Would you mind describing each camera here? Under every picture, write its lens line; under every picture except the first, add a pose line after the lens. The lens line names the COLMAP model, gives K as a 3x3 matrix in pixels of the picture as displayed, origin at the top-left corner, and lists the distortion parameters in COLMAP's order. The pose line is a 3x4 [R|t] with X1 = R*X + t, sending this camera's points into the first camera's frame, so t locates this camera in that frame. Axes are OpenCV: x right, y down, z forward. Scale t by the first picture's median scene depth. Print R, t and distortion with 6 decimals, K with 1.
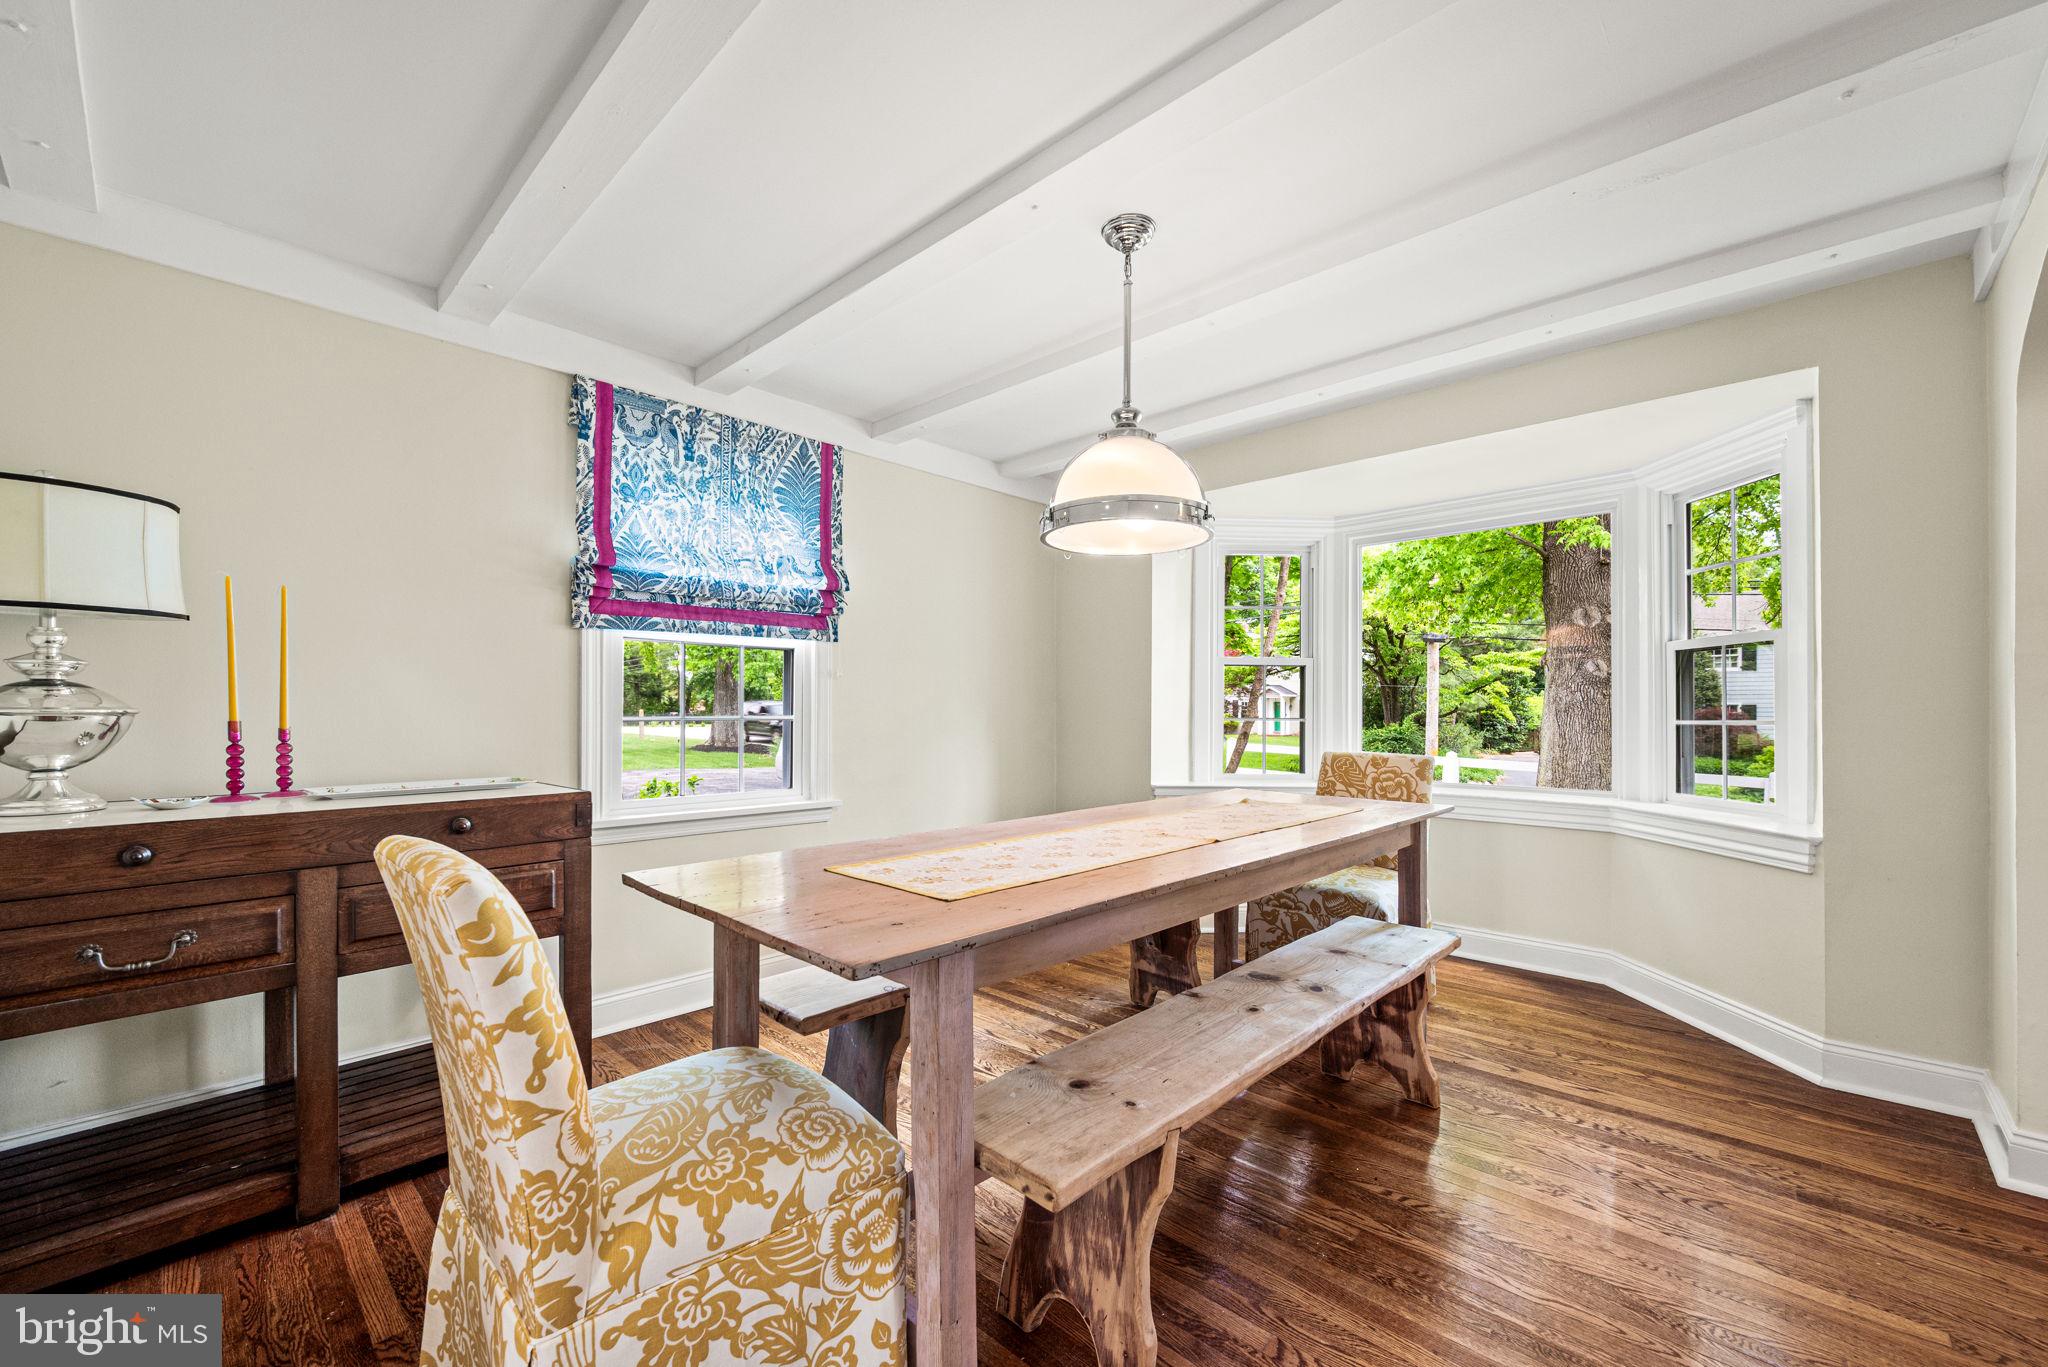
lens RADIAL K [[812.8, 0, 1023.5], [0, 812.8, 708.8], [0, 0, 1]] dist [-0.000683, -0.000167]
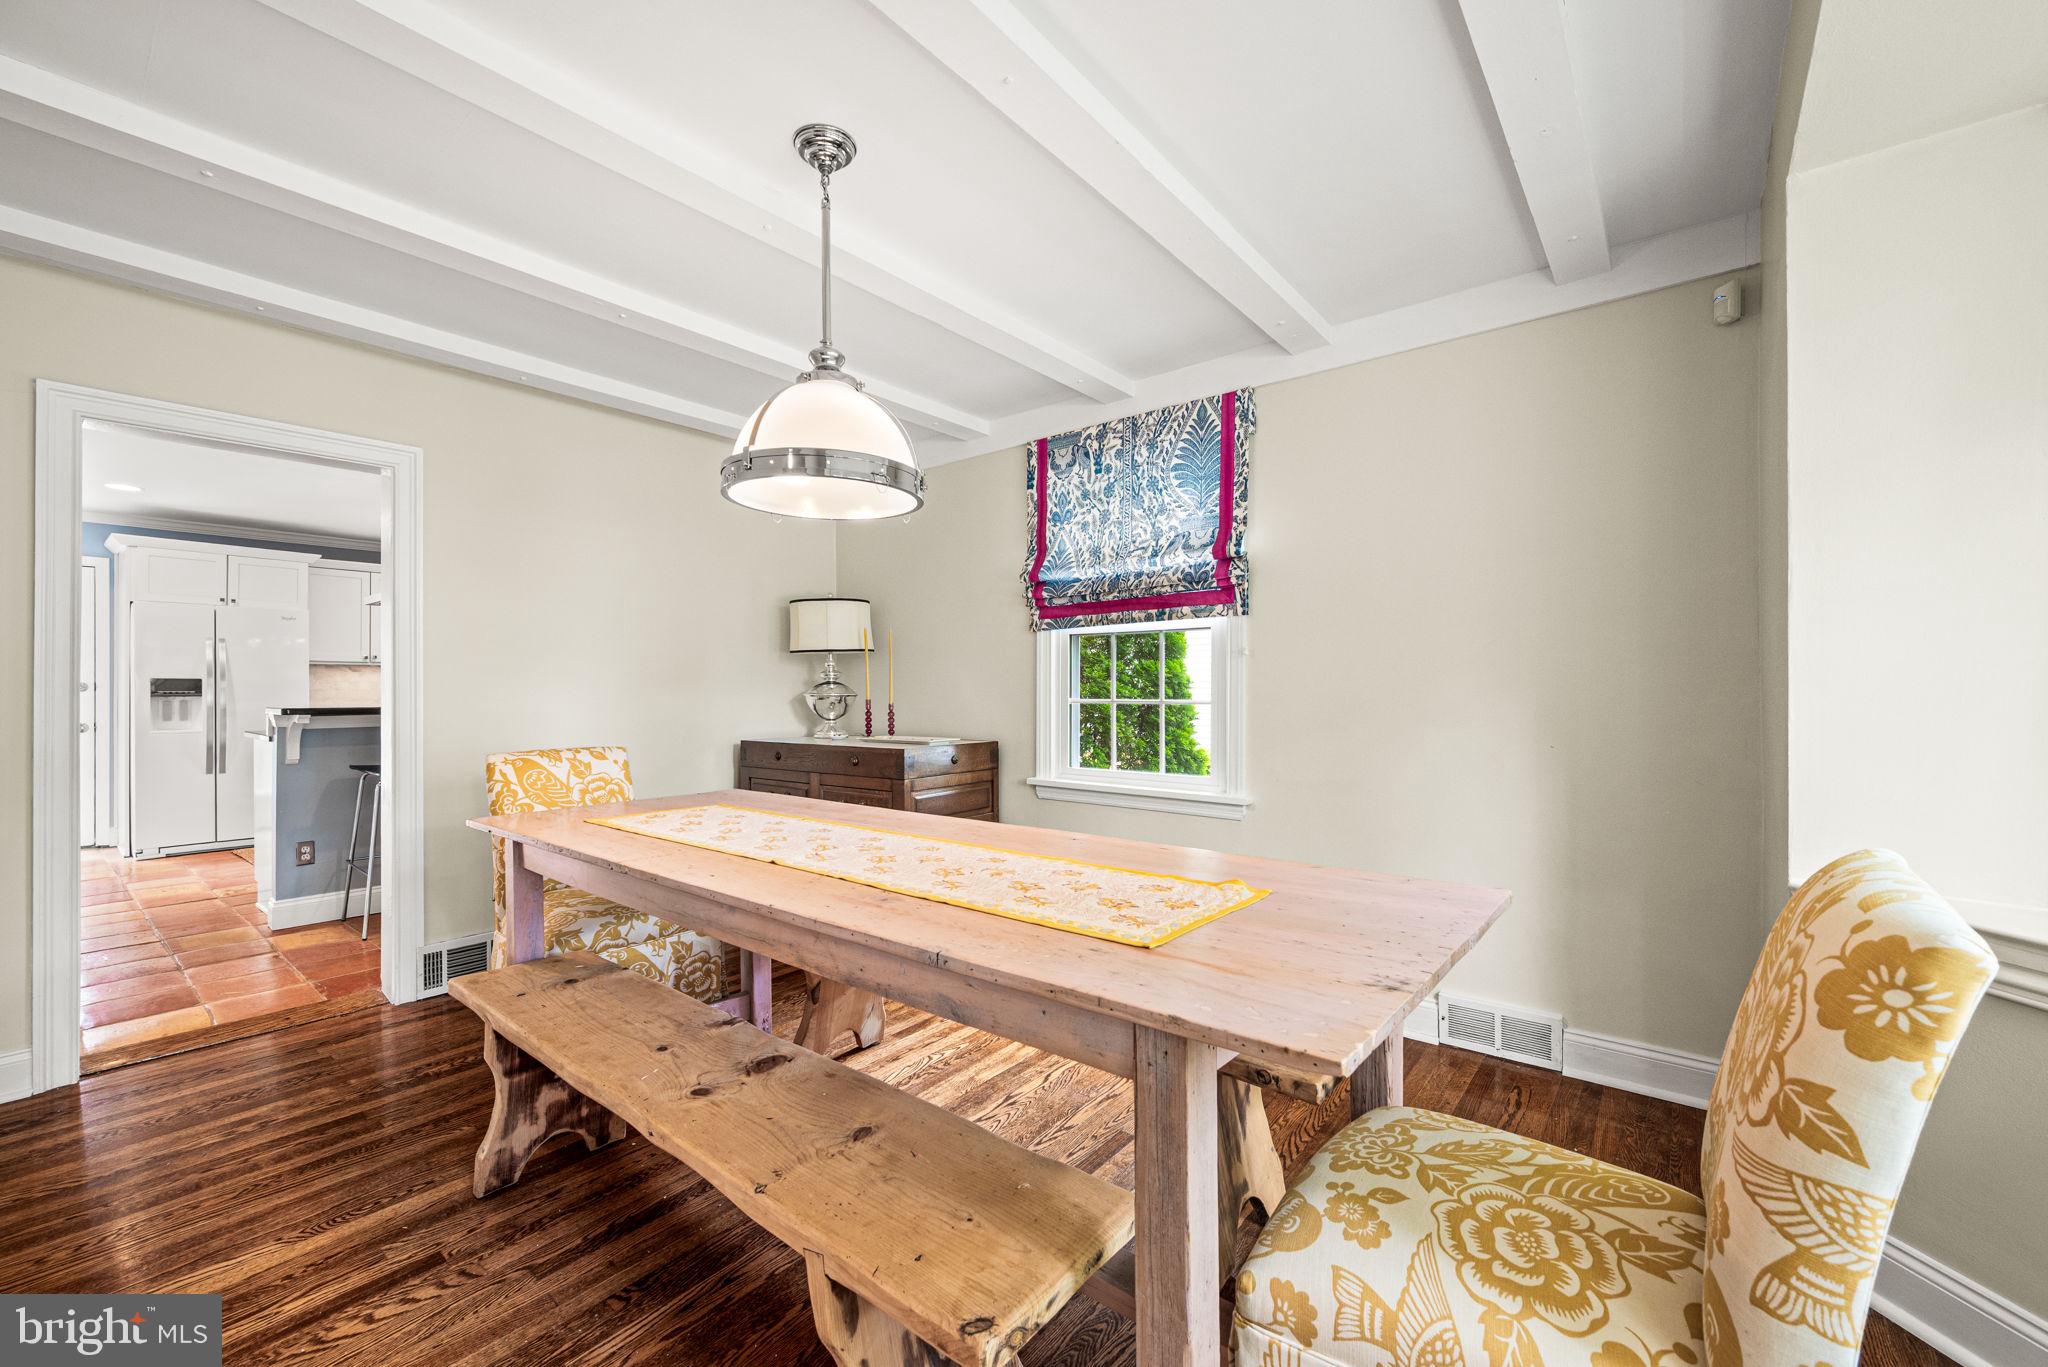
lens RADIAL K [[821.5, 0, 1027.4], [0, 821.5, 690.5], [0, 0, 1]] dist [-0.001207, -0.000082]
pose [[0.083937, -0.000858, -0.996471, 0.712517], [0.005591, 0.999984, -0.000390, -0.002897], [0.996455, -0.005538, 0.083941, 0.794030]]
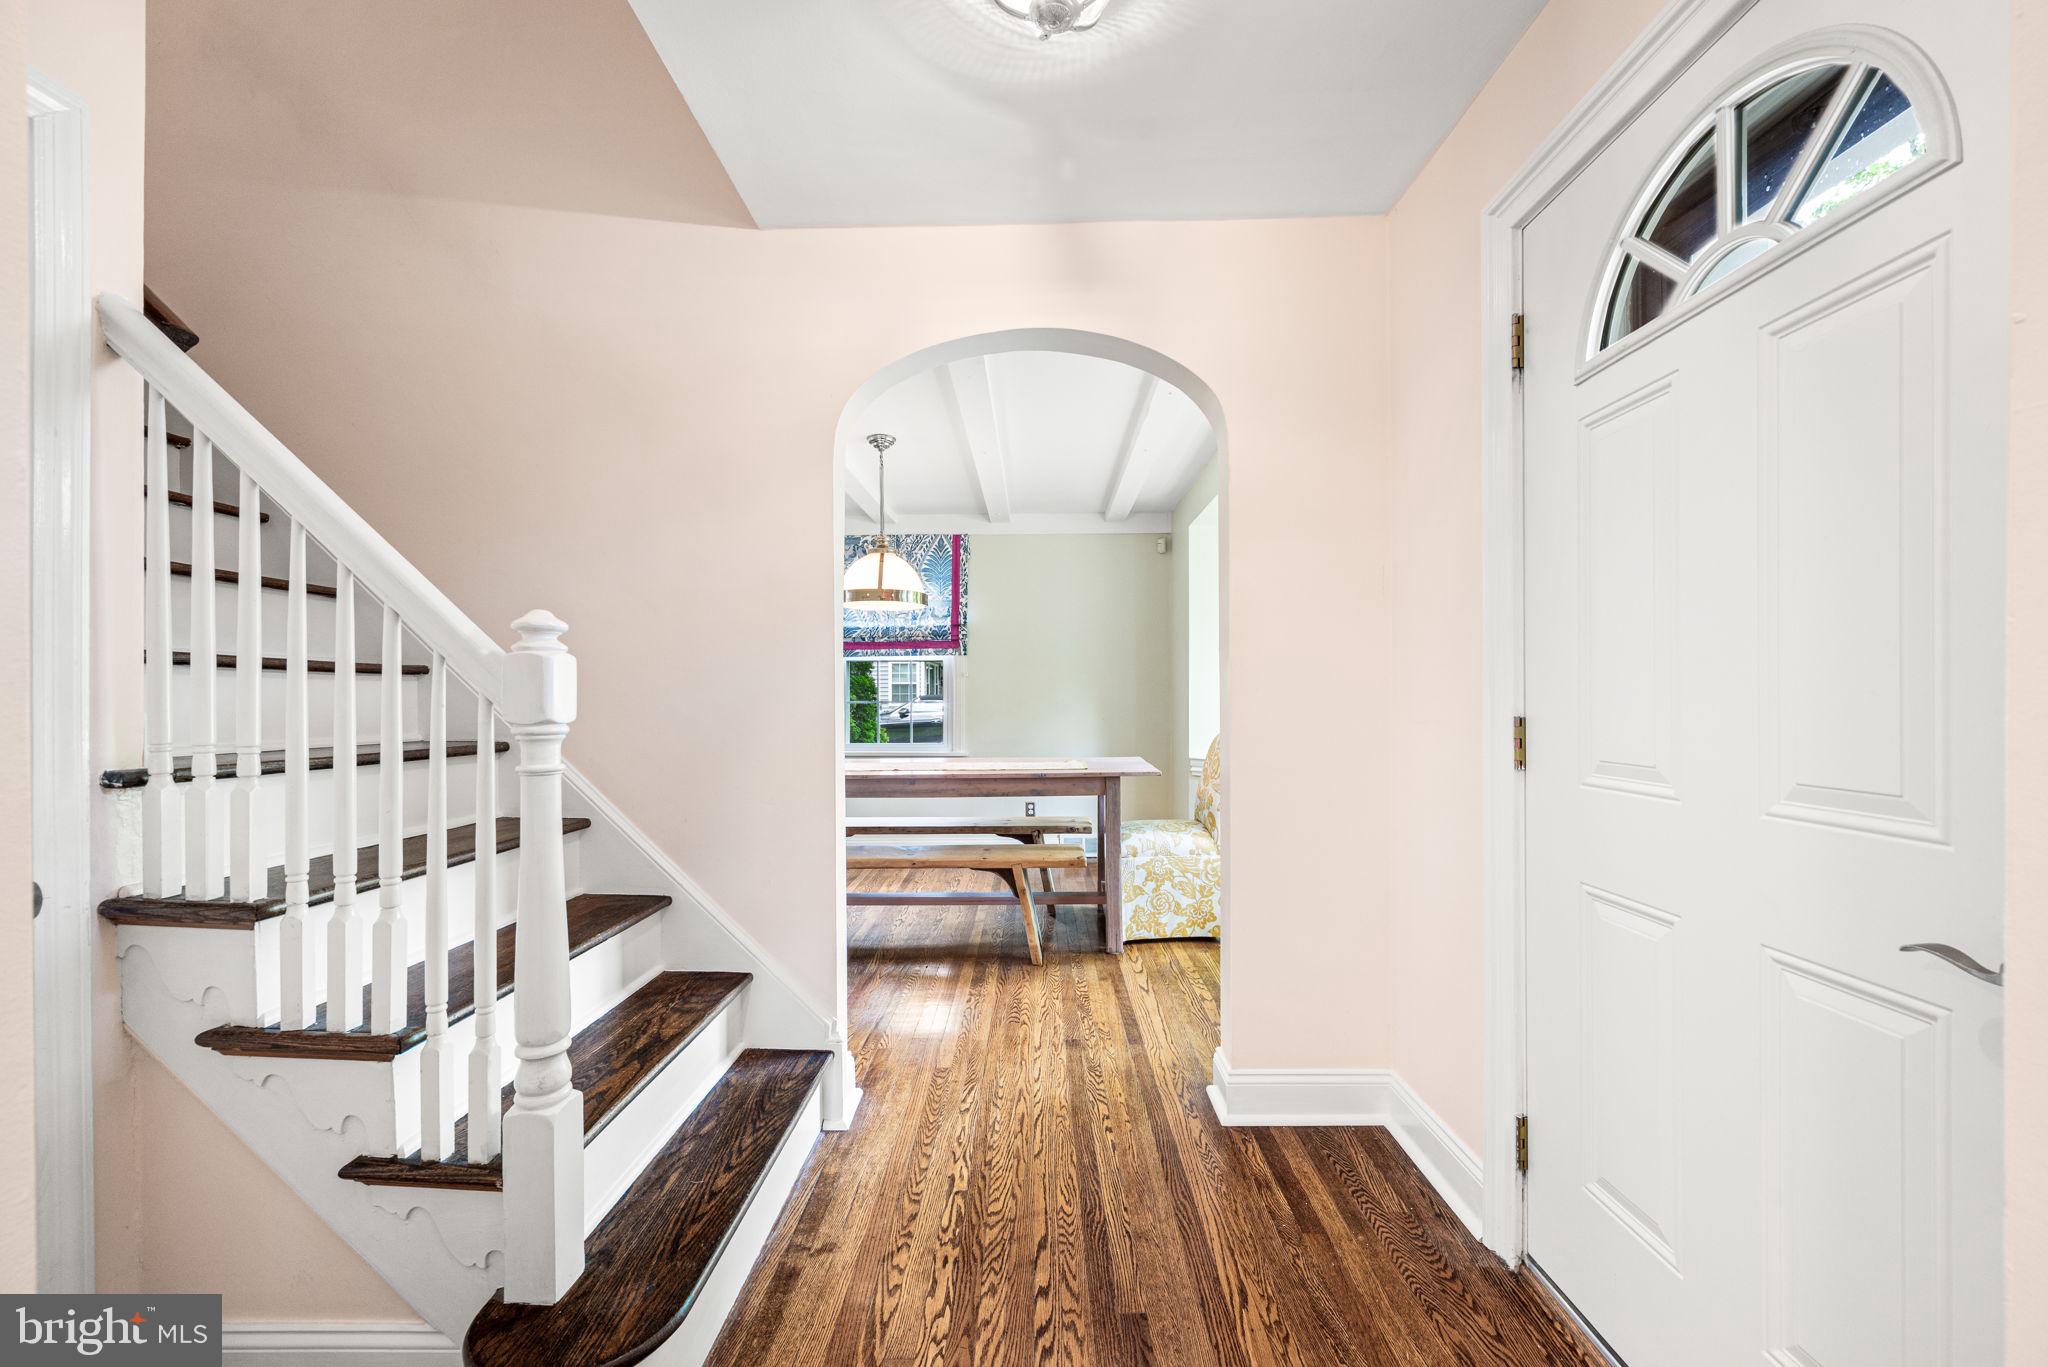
lens RADIAL K [[821.5, 0, 1027.4], [0, 821.5, 690.5], [0, 0, 1]] dist [-0.001207, -0.000082]
pose [[0.677626, -0.004694, -0.735392, 1.214492], [0.008614, 0.999962, 0.001555, -0.014264], [0.735356, -0.007388, 0.677641, -0.027509]]
